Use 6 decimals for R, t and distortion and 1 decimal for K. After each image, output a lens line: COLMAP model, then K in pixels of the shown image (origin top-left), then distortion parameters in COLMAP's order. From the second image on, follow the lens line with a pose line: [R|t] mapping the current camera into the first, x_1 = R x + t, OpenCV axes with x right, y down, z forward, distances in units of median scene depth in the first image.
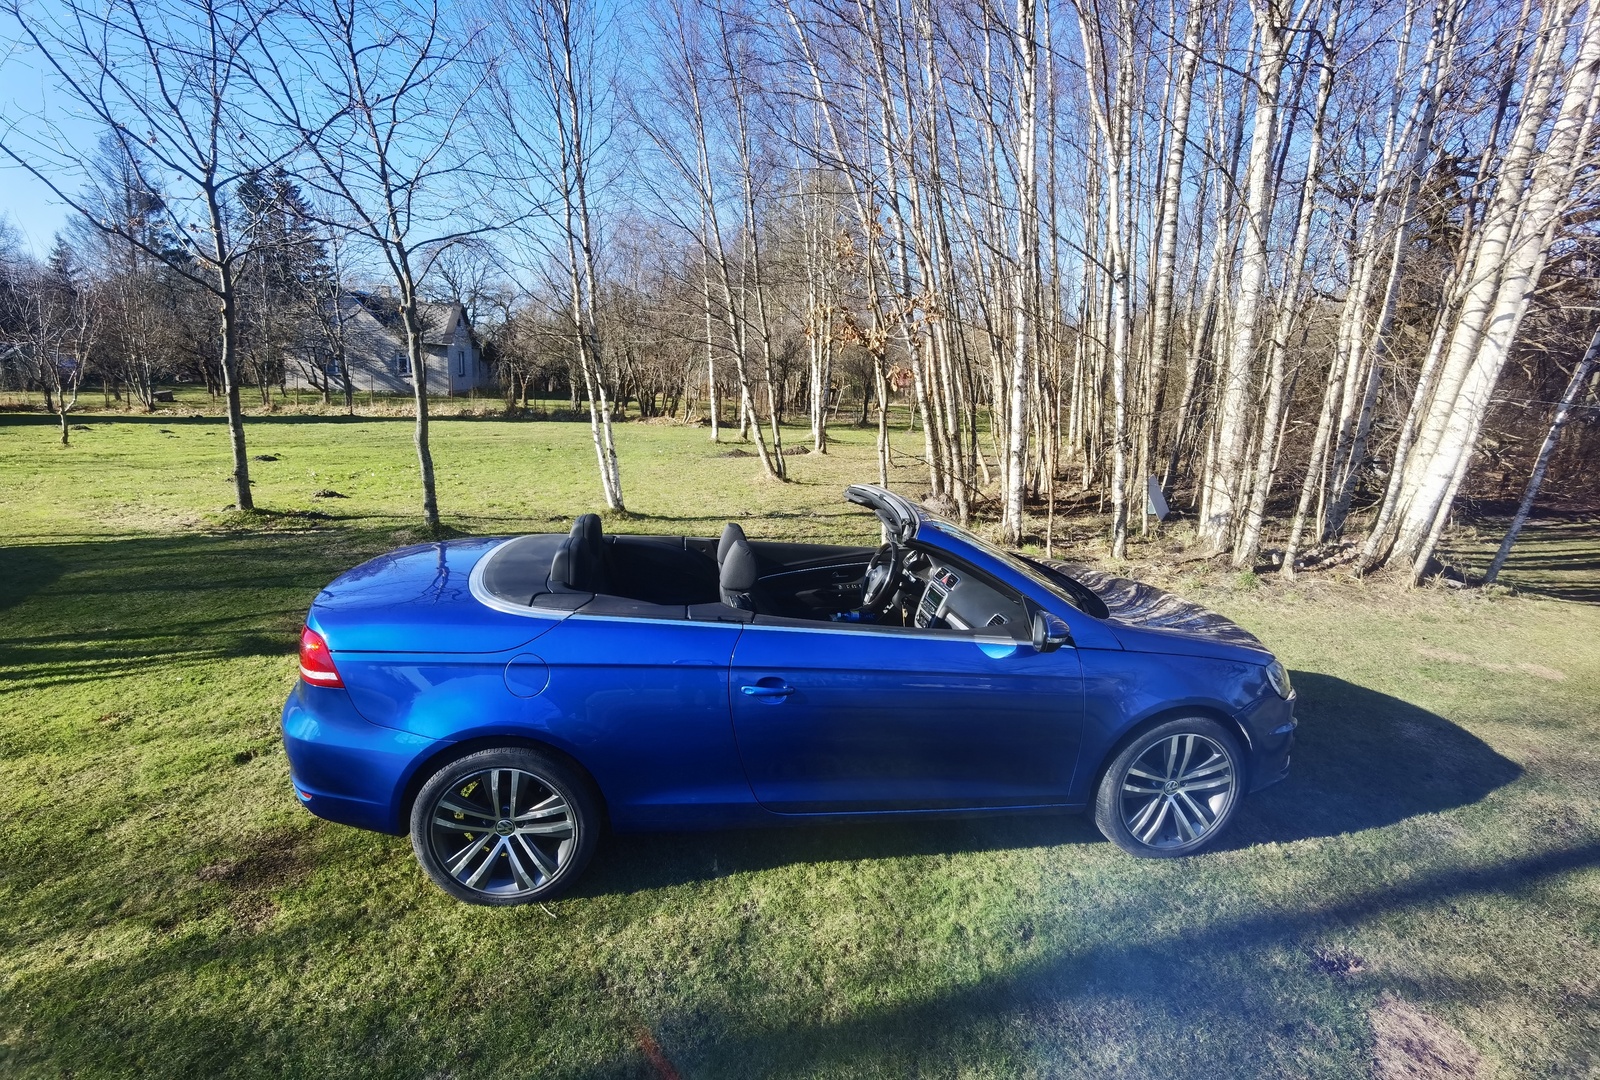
lens RADIAL K [[842.1, 0, 796.9], [0, 842.1, 529.1], [0, 0, 1]] dist [-0.062091, 0.035408]
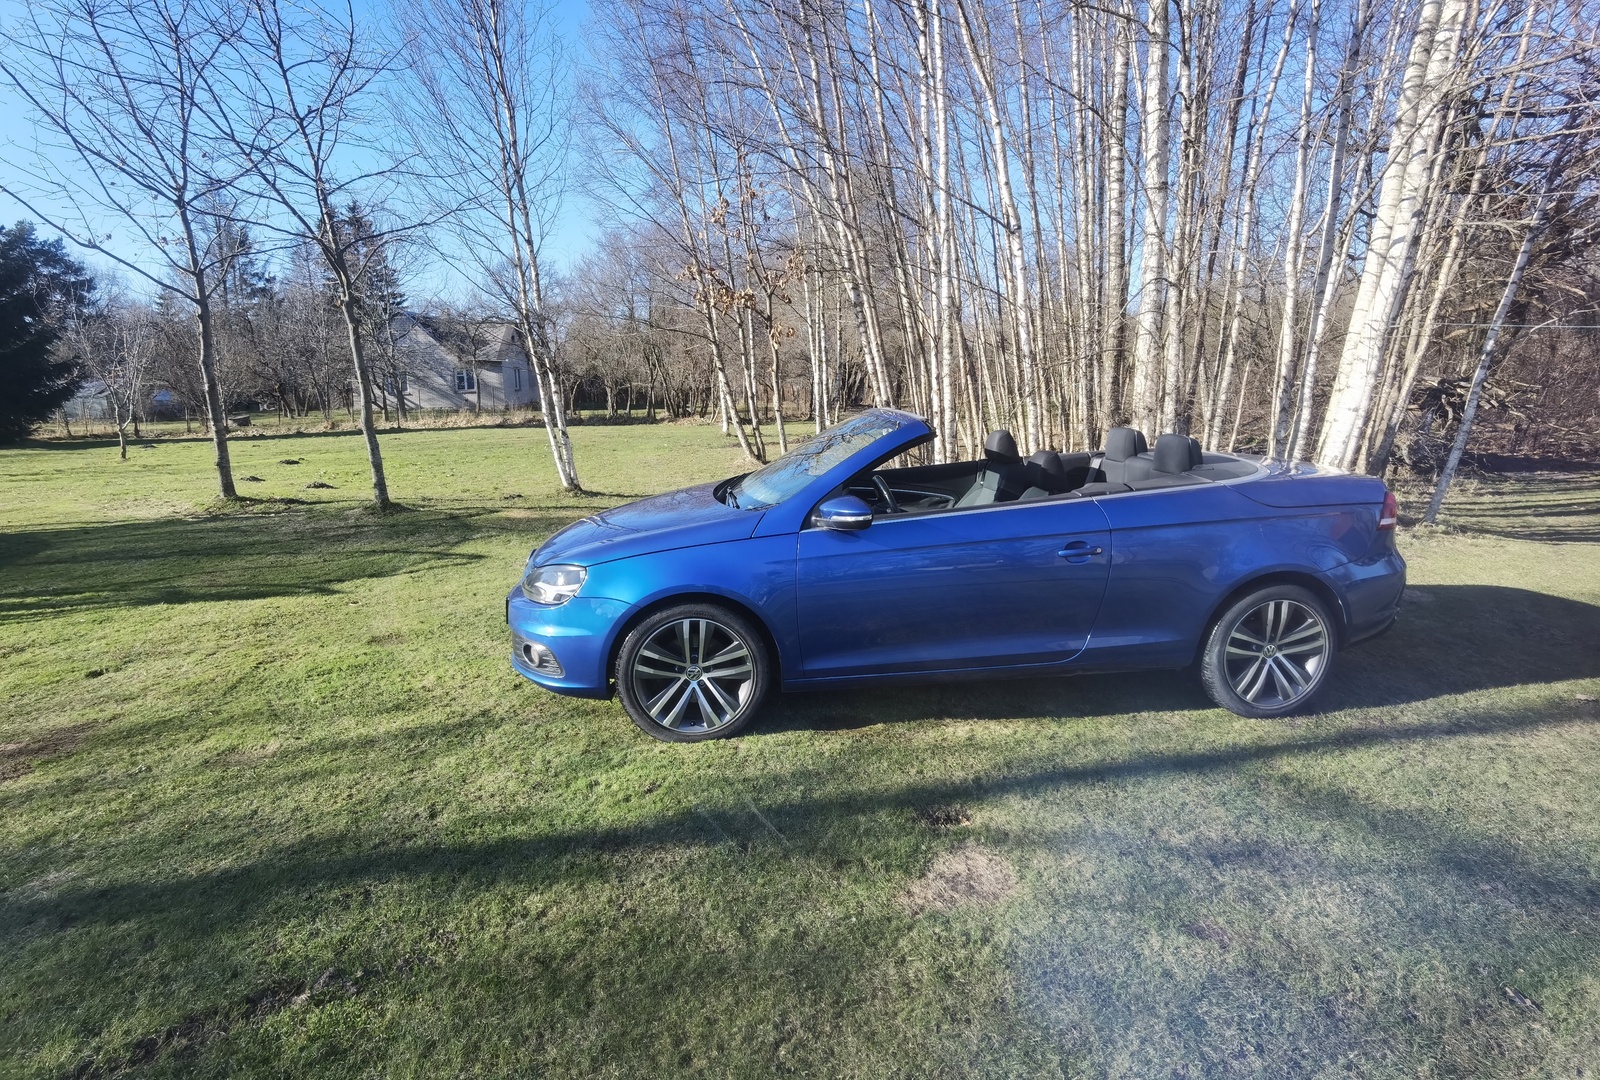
lens RADIAL K [[842.1, 0, 796.9], [0, 842.1, 529.1], [0, 0, 1]] dist [-0.062091, 0.035408]
pose [[0.995298, -0.032306, -0.091313, 0.308838], [0.031523, 0.999453, -0.010008, 0.091483], [0.091587, 0.007082, 0.995772, -0.032433]]
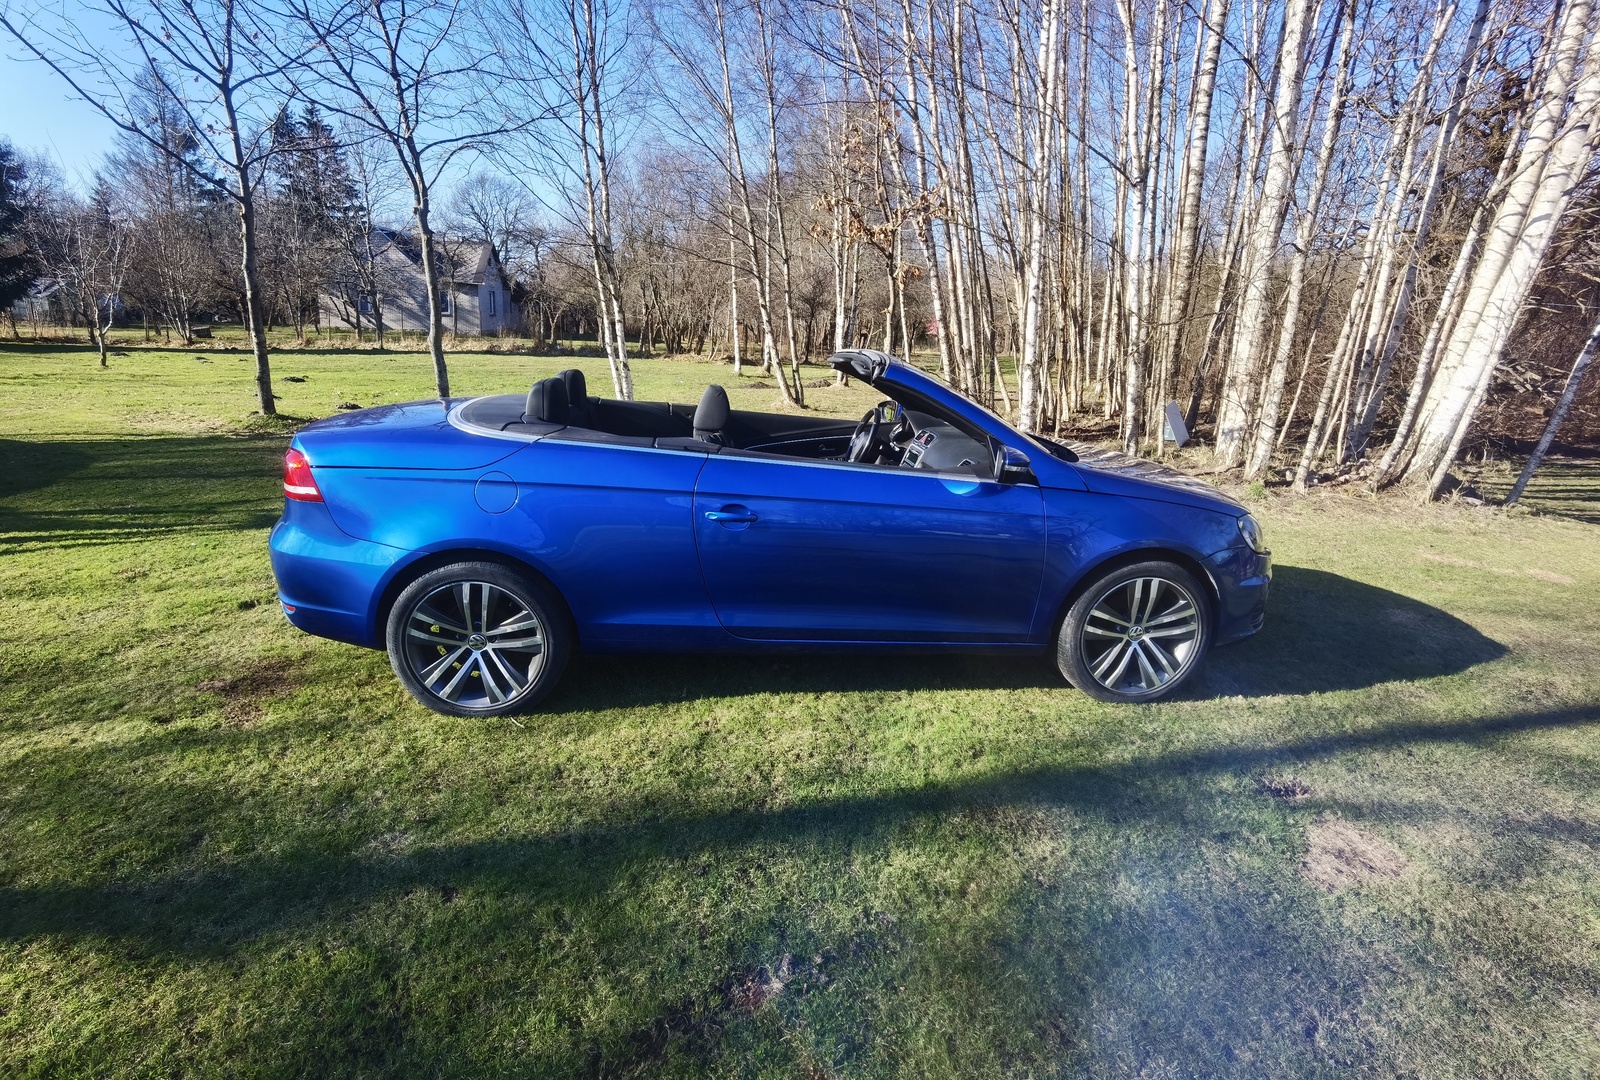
lens RADIAL K [[842.1, 0, 796.9], [0, 842.1, 529.1], [0, 0, 1]] dist [-0.062091, 0.035408]
pose [[0.999176, 0.018340, -0.036203, 0.046928], [-0.016268, 0.998257, 0.056723, 0.084498], [0.037180, -0.056087, 0.997733, -0.011112]]
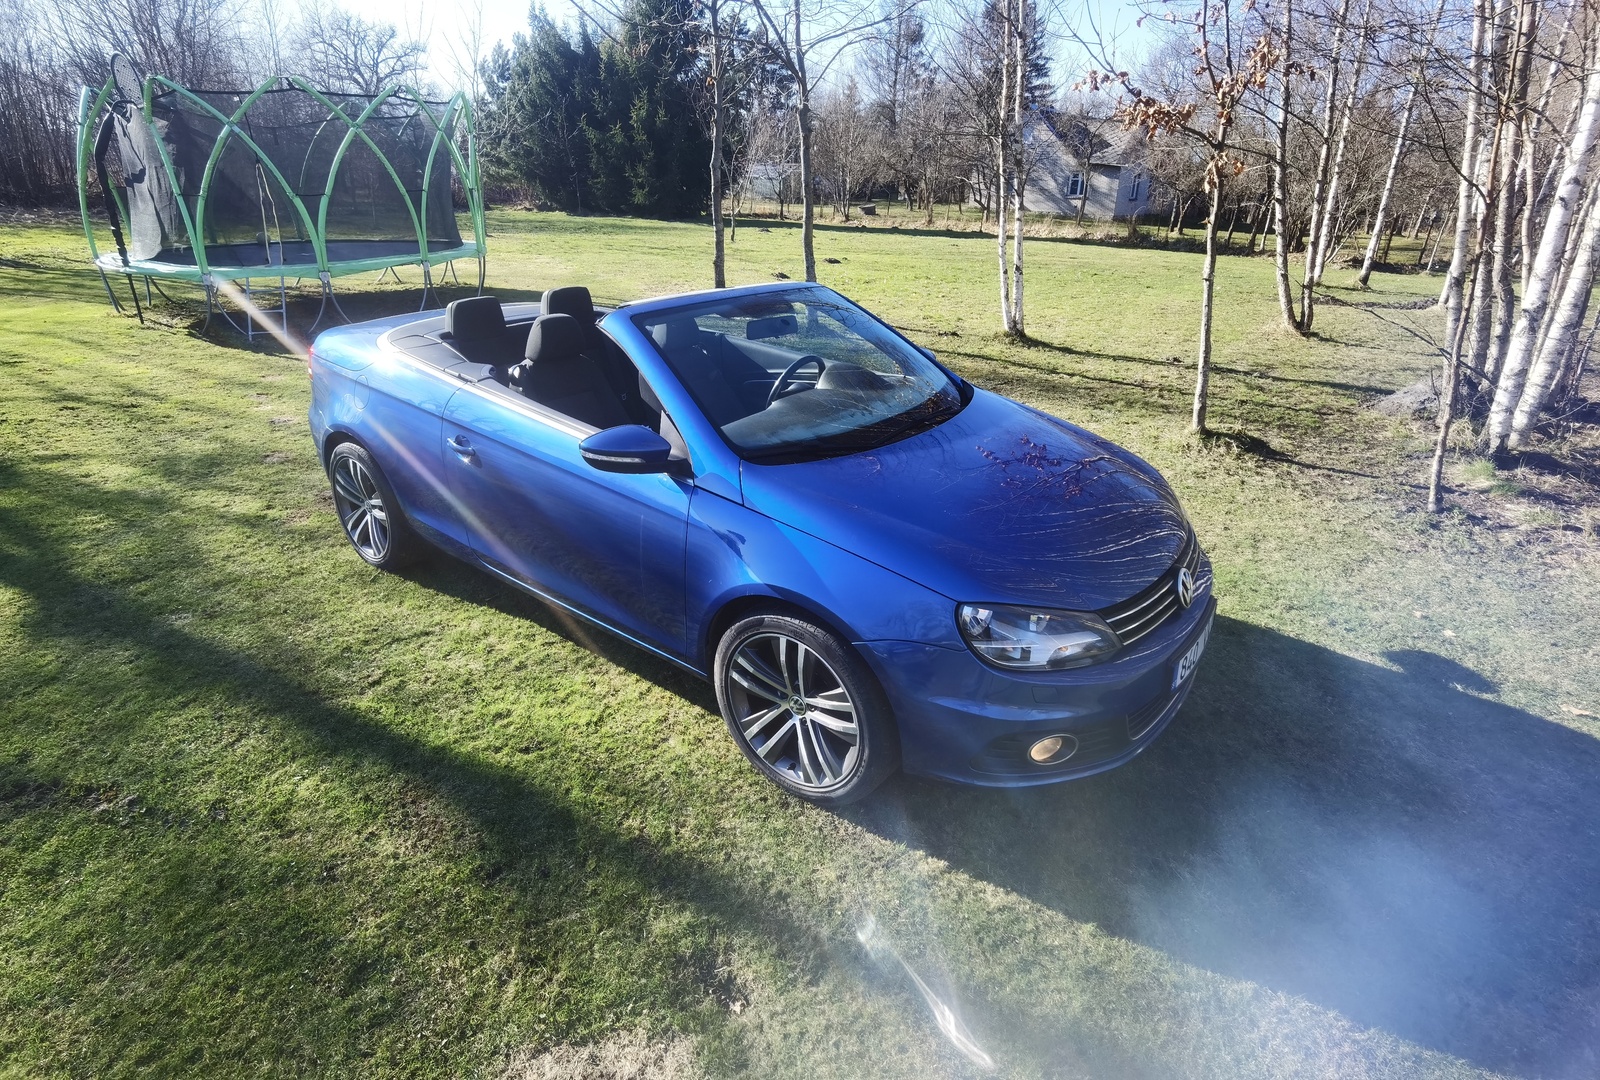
lens RADIAL K [[842.1, 0, 796.9], [0, 842.1, 529.1], [0, 0, 1]] dist [-0.062091, 0.035408]
pose [[0.696445, 0.272008, -0.664060, 0.569754], [-0.140270, 0.959128, 0.245761, -0.016073], [0.703767, -0.078011, 0.706135, 0.302266]]
